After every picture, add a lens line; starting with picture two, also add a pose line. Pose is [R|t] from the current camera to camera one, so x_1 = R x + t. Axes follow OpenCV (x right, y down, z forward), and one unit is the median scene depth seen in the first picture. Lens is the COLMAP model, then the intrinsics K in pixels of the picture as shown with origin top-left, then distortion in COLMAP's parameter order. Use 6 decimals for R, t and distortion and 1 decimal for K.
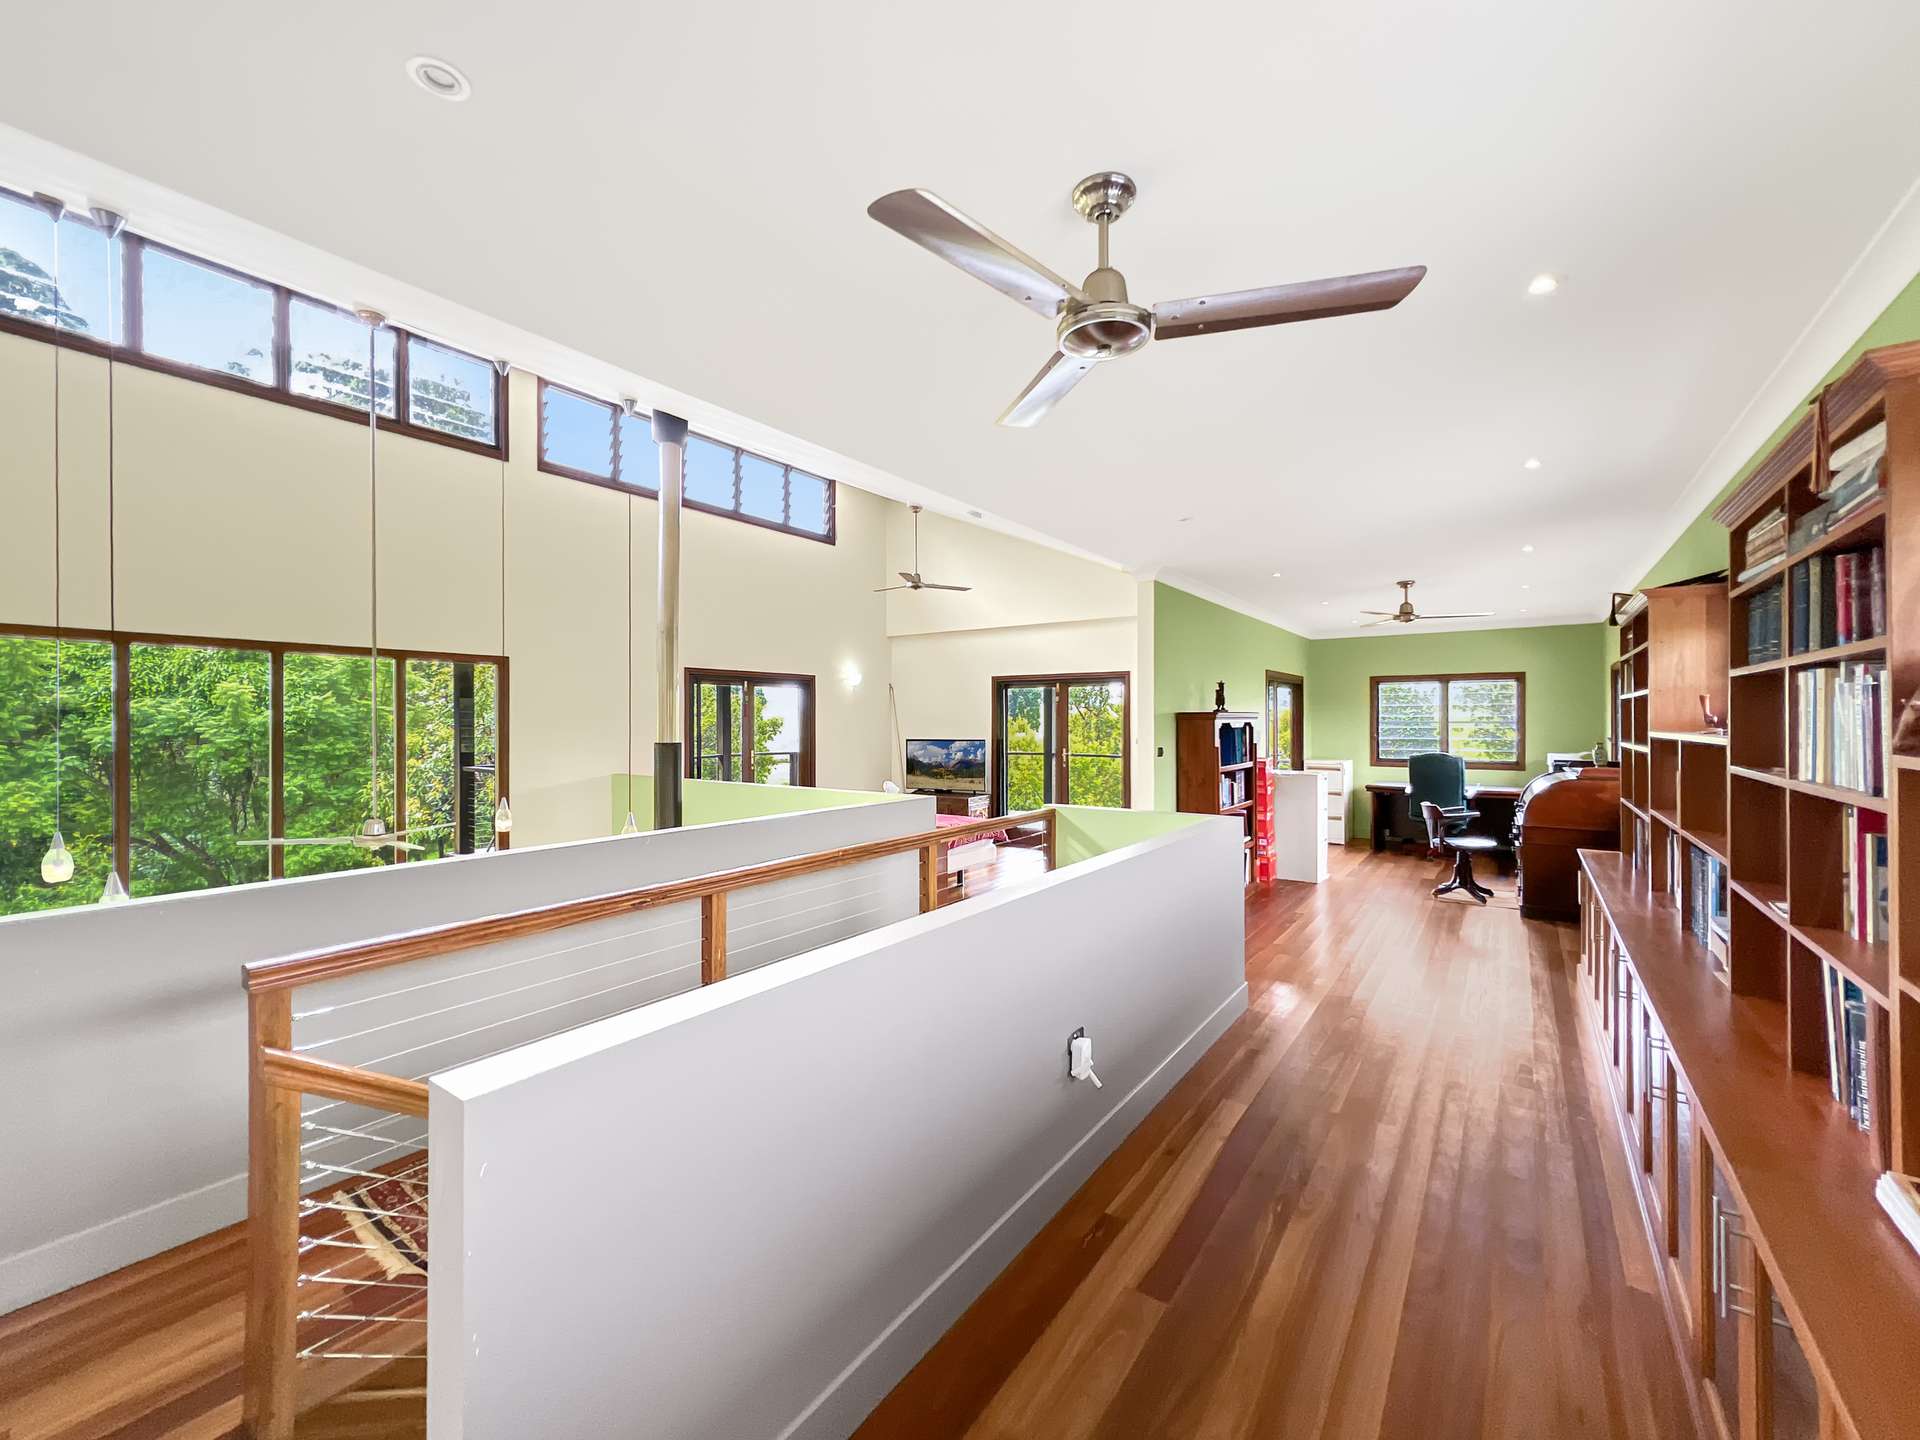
lens RADIAL K [[778.6, 0, 960.6], [0, 778.6, 714.5], [0, 0, 1]] dist [0.005987, 0.000015]
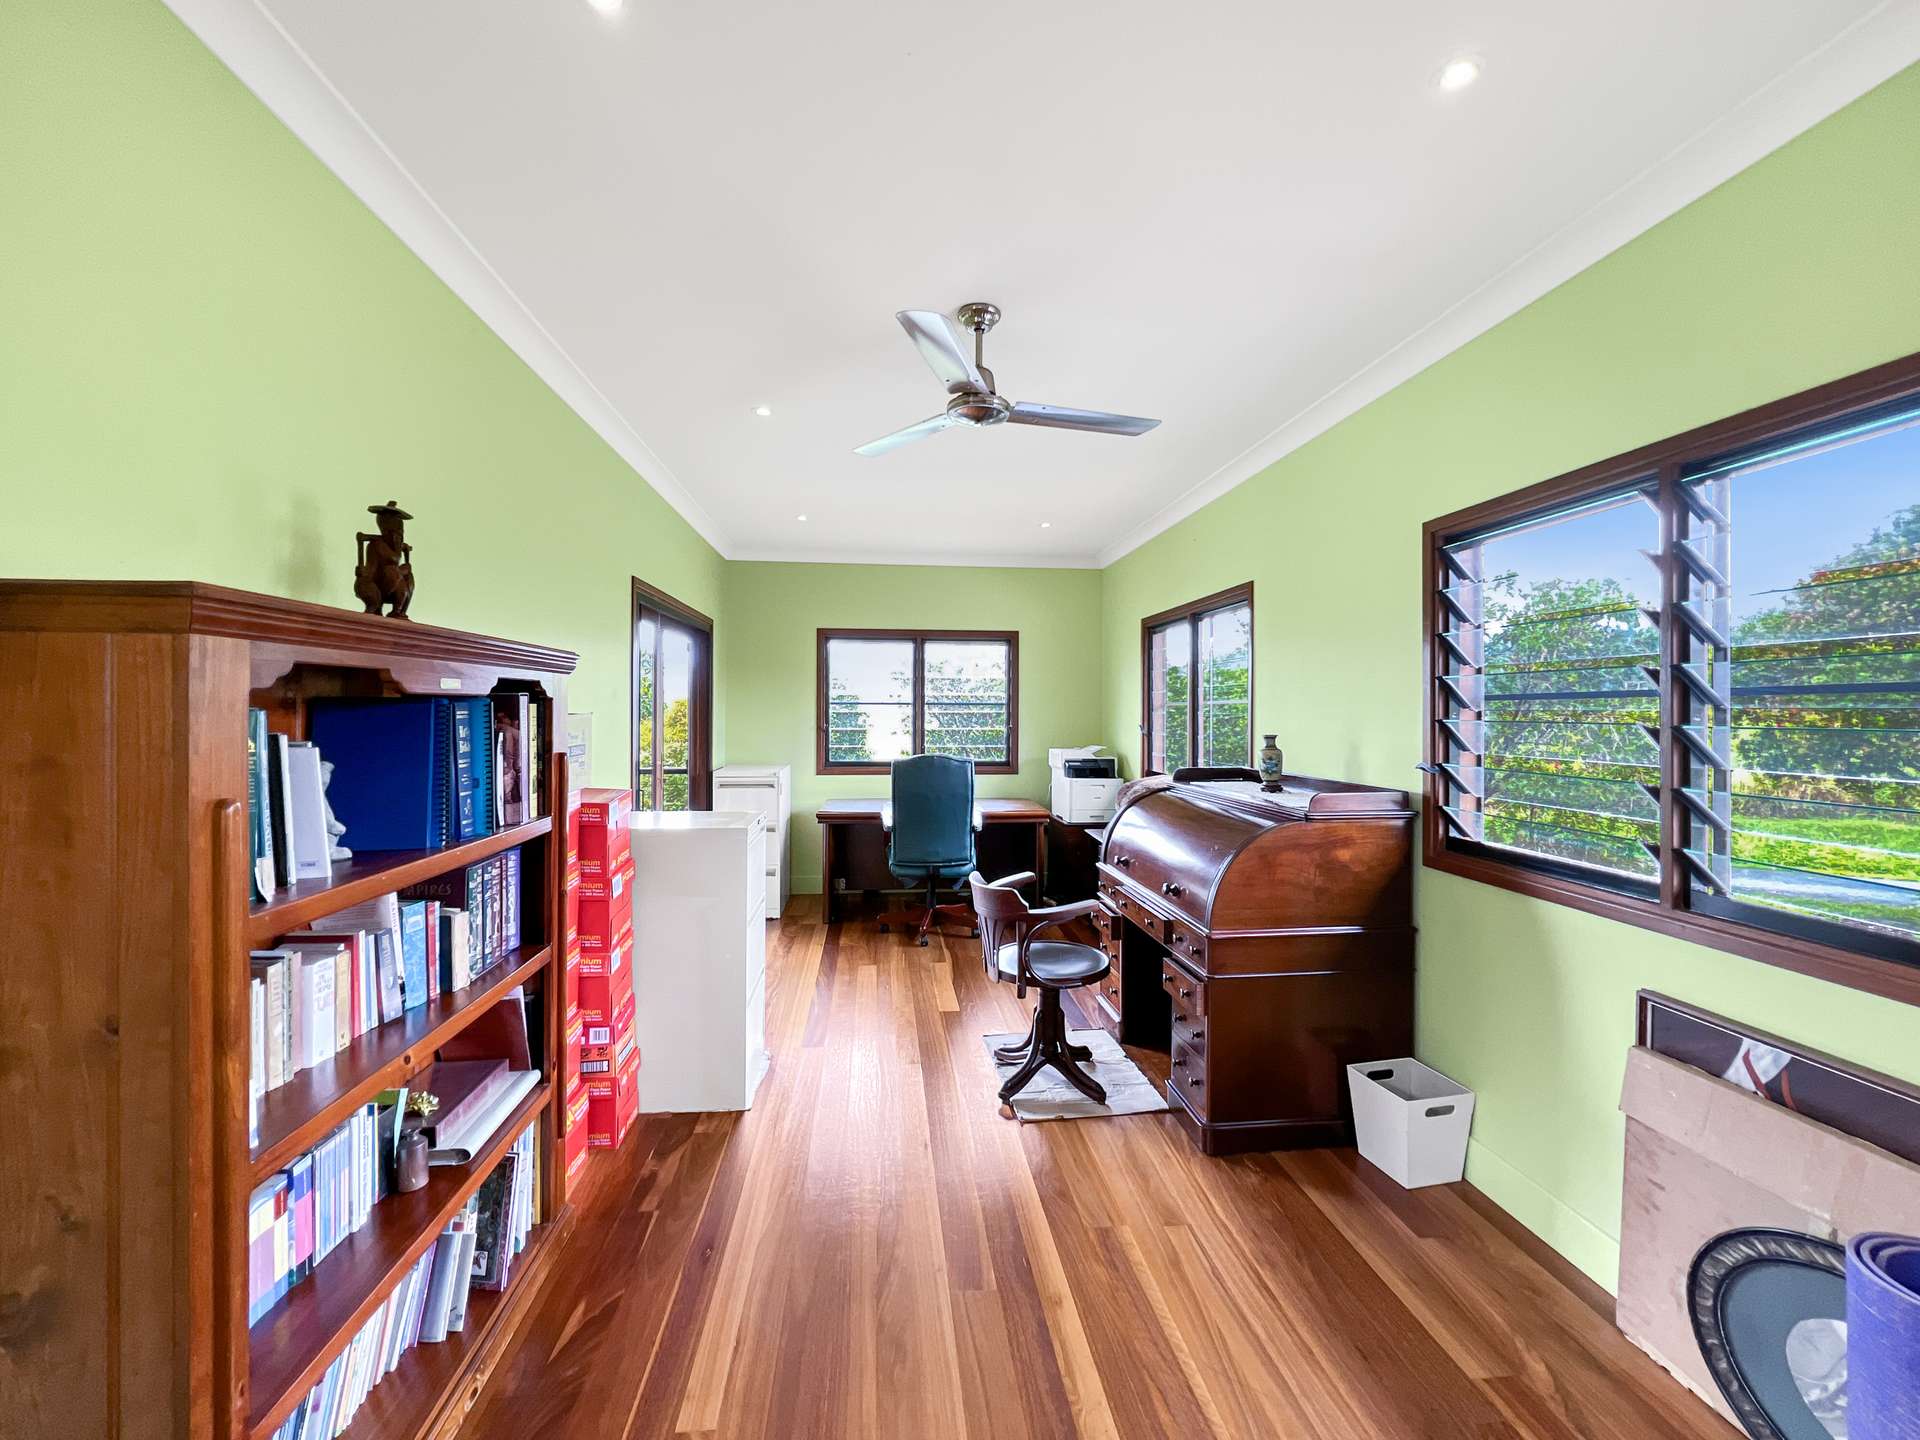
lens RADIAL K [[778.6, 0, 960.6], [0, 778.6, 714.5], [0, 0, 1]] dist [0.005987, 0.000015]
pose [[0.747577, 0.002344, 0.664171, 0.235124], [-0.010489, 0.999911, 0.008277, 0.014477], [-0.664093, -0.013154, 0.747535, 0.539764]]
